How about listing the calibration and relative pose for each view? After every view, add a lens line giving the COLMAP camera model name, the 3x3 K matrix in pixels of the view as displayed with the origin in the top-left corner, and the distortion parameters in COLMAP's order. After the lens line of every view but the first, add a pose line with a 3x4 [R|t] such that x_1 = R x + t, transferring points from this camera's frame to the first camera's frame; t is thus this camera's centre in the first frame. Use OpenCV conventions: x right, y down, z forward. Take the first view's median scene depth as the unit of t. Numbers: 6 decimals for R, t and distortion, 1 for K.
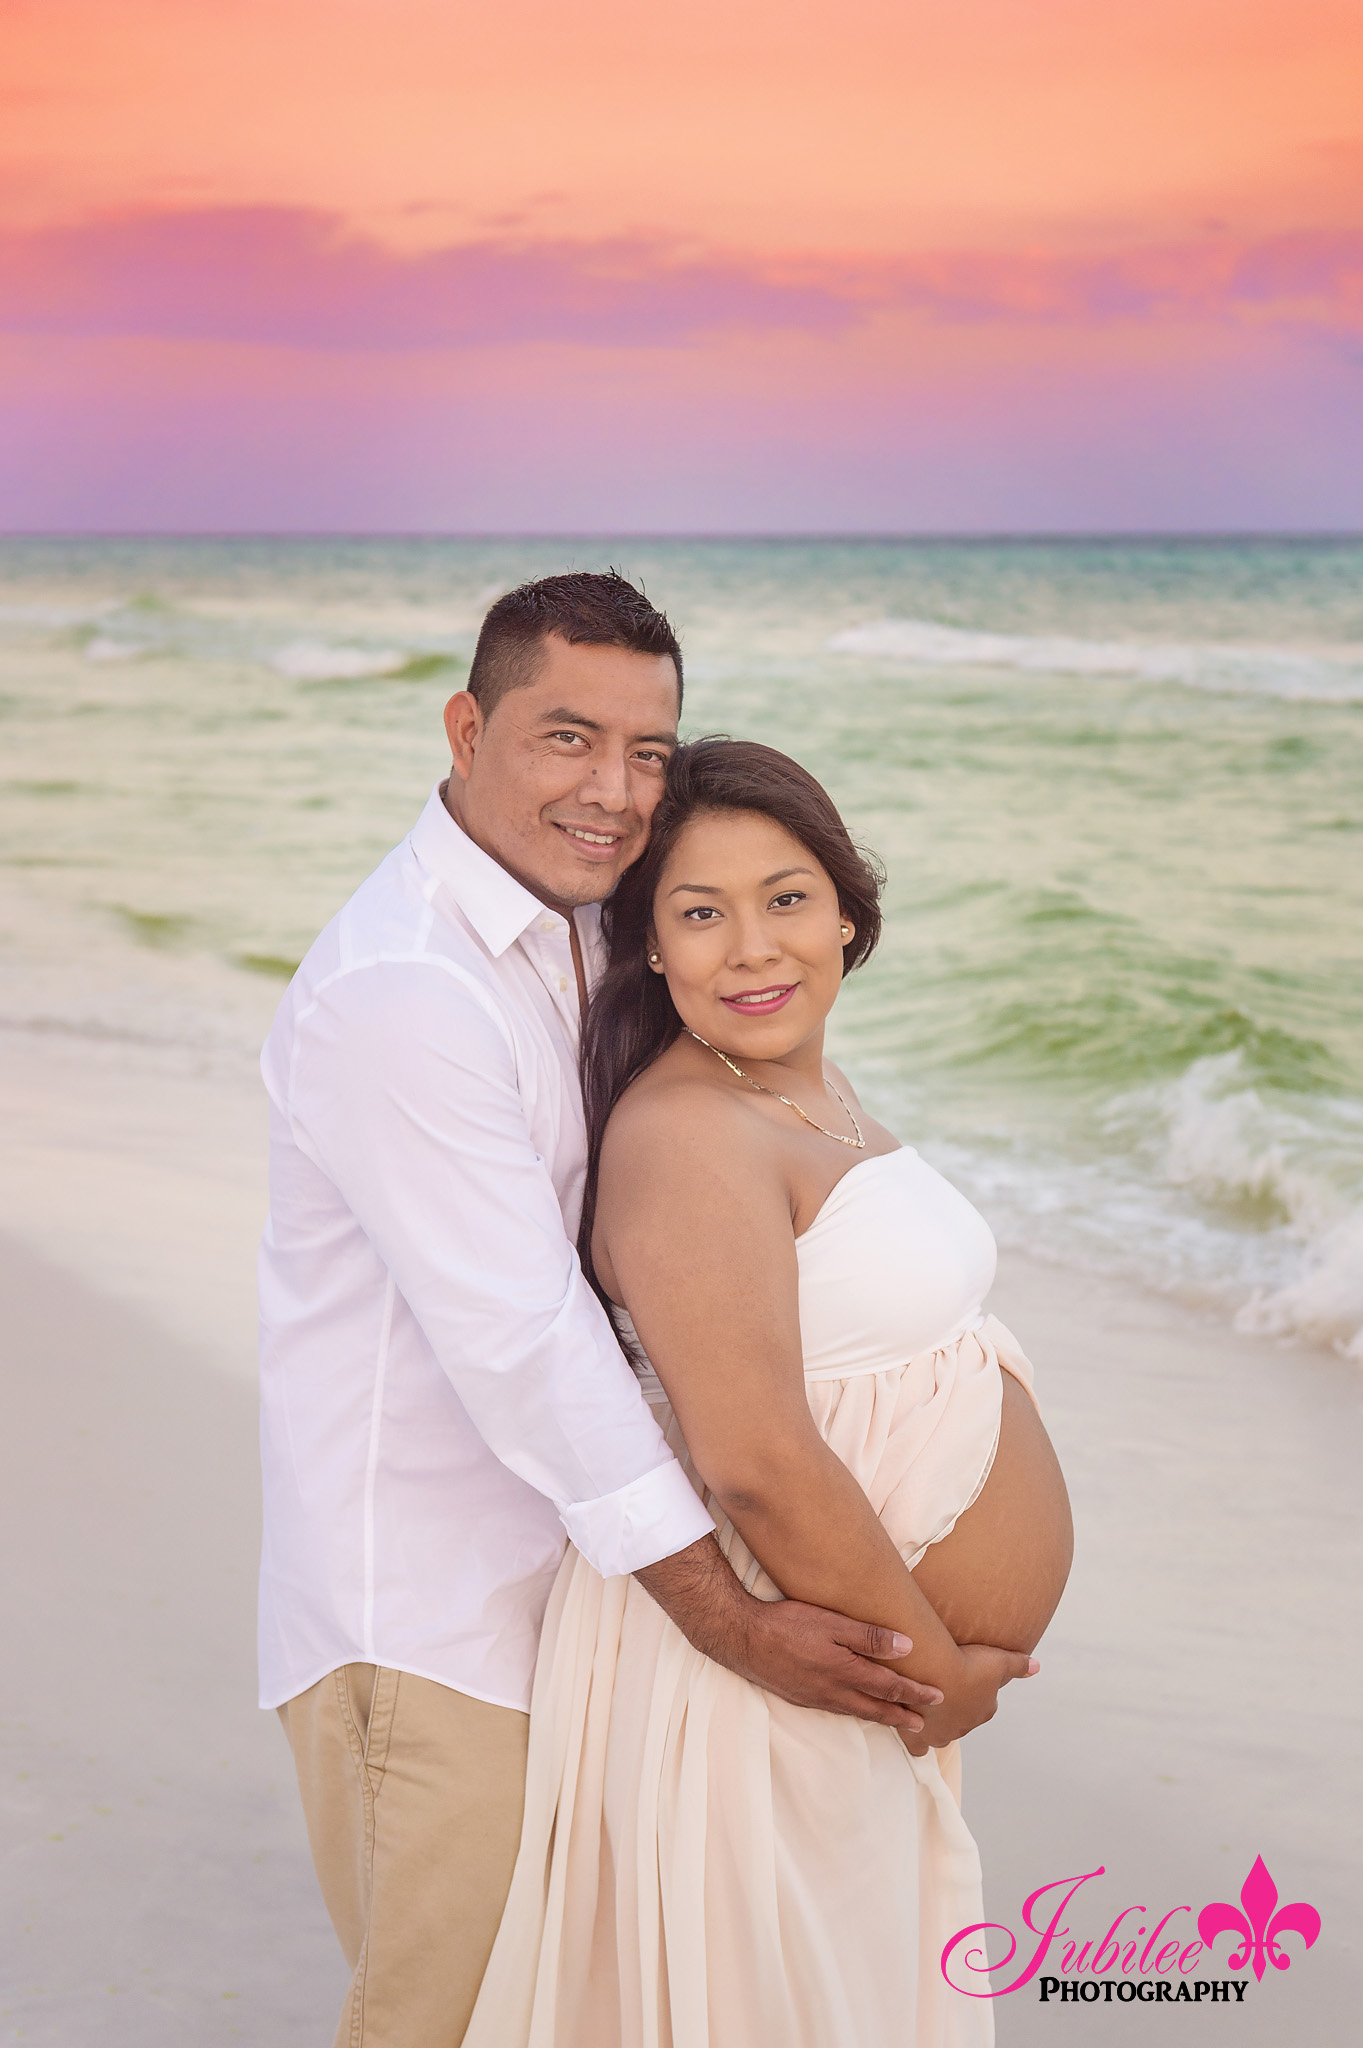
lens RADIAL K [[3591.2, 0, 684.8], [0, 3591.2, 1023.9], [0, 0, 1]] dist [-0.148855, 0.000000]
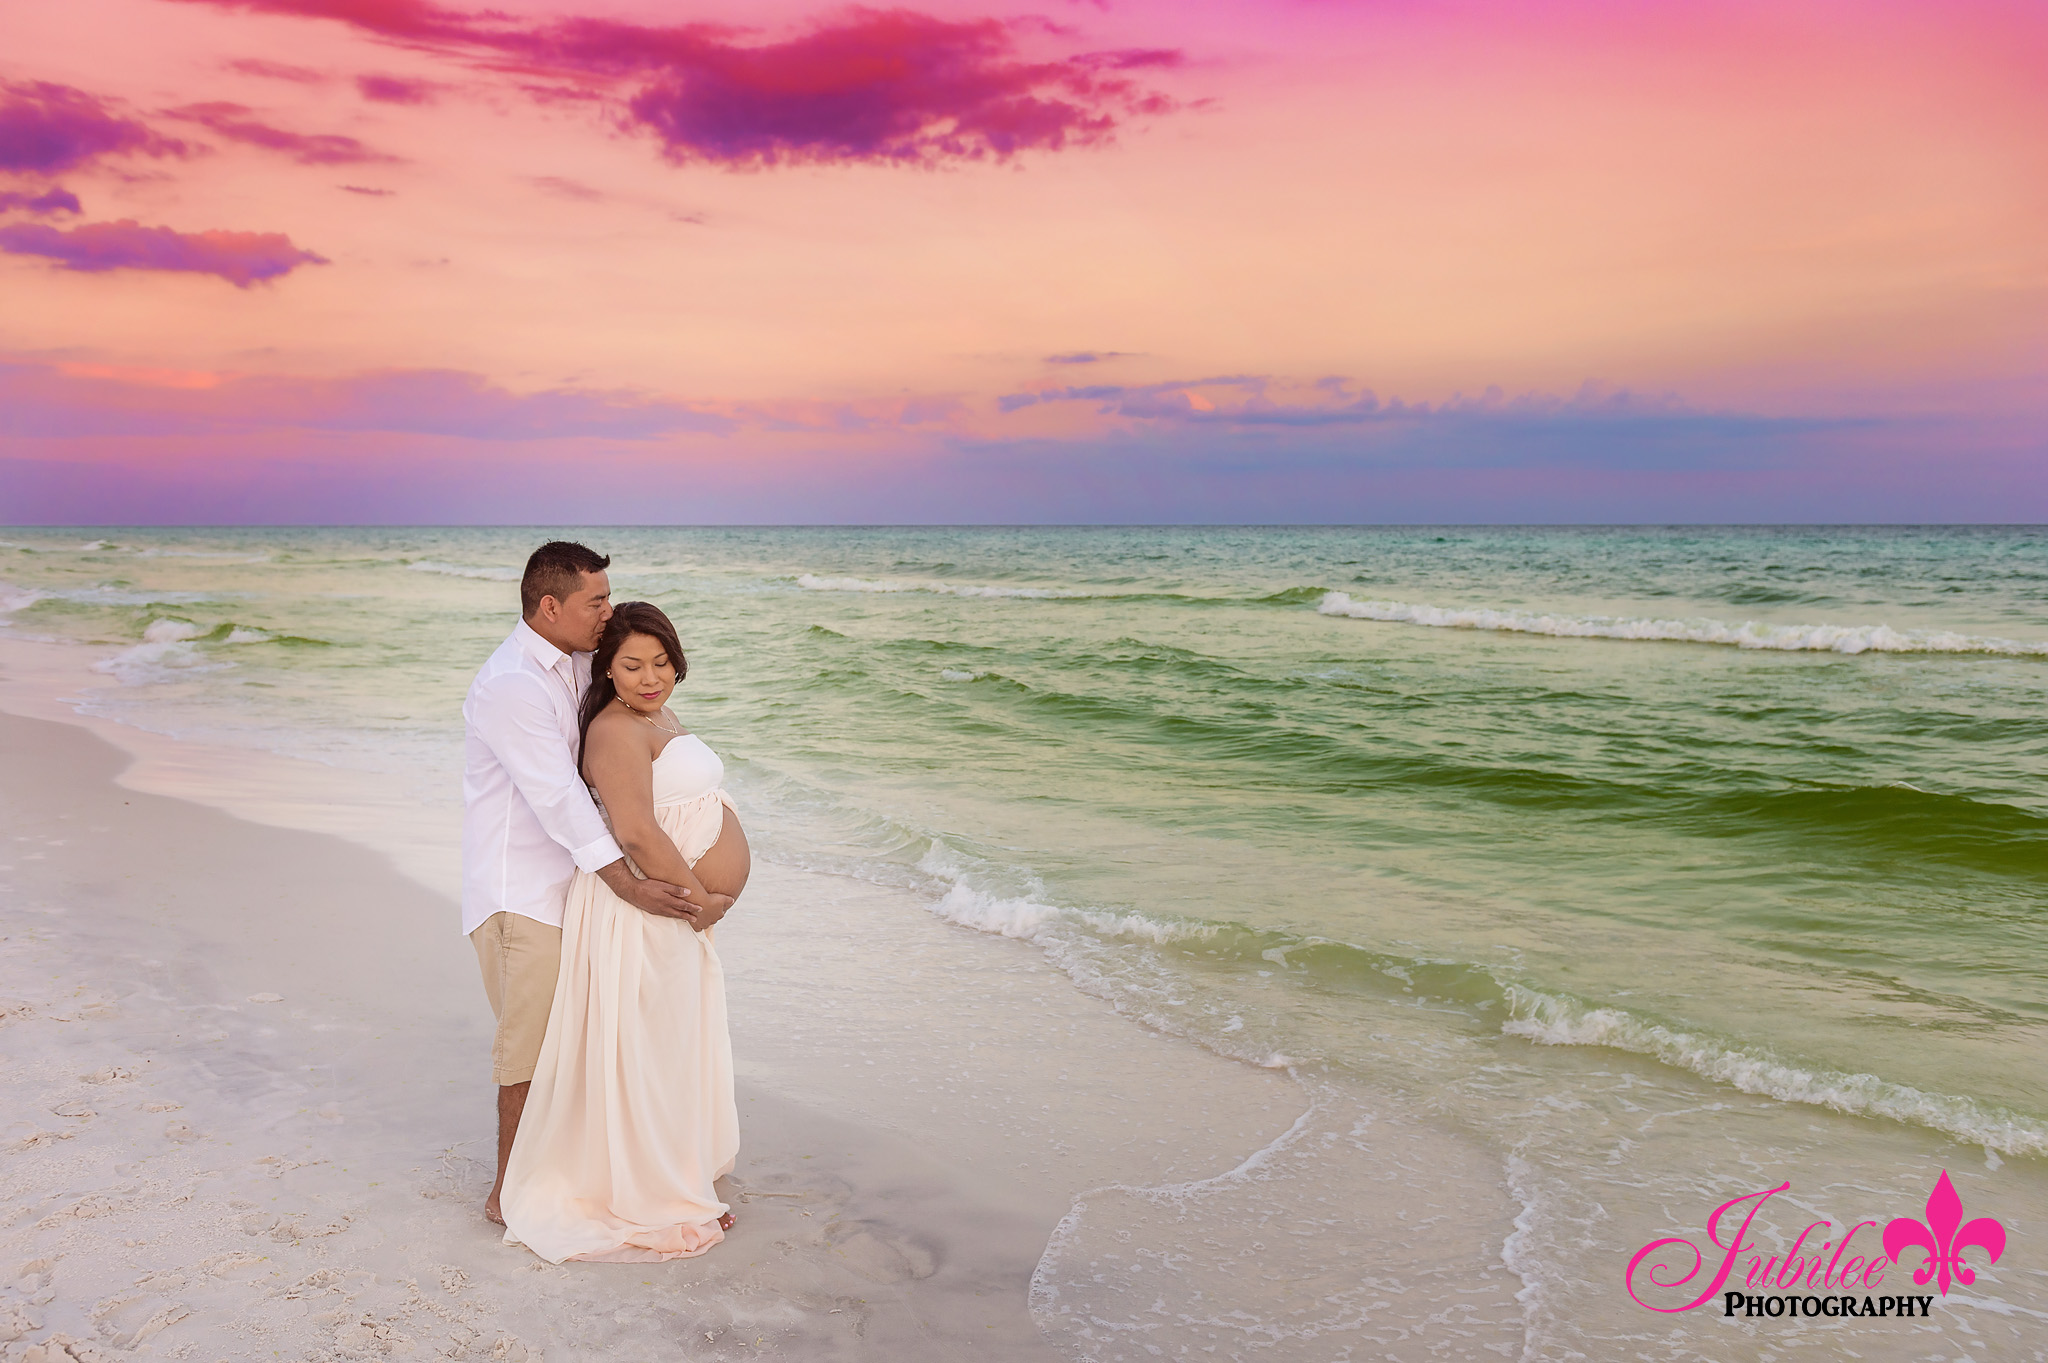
lens RADIAL K [[1629.3, 0, 1015.4], [0, 1629.3, 662.9], [0, 0, 1]] dist [0.038365, 0.007802]
pose [[0.977050, -0.015679, 0.212432, 0.039148], [0.026748, 0.998424, -0.049334, 0.052494], [-0.211324, 0.053883, 0.975930, -0.407176]]
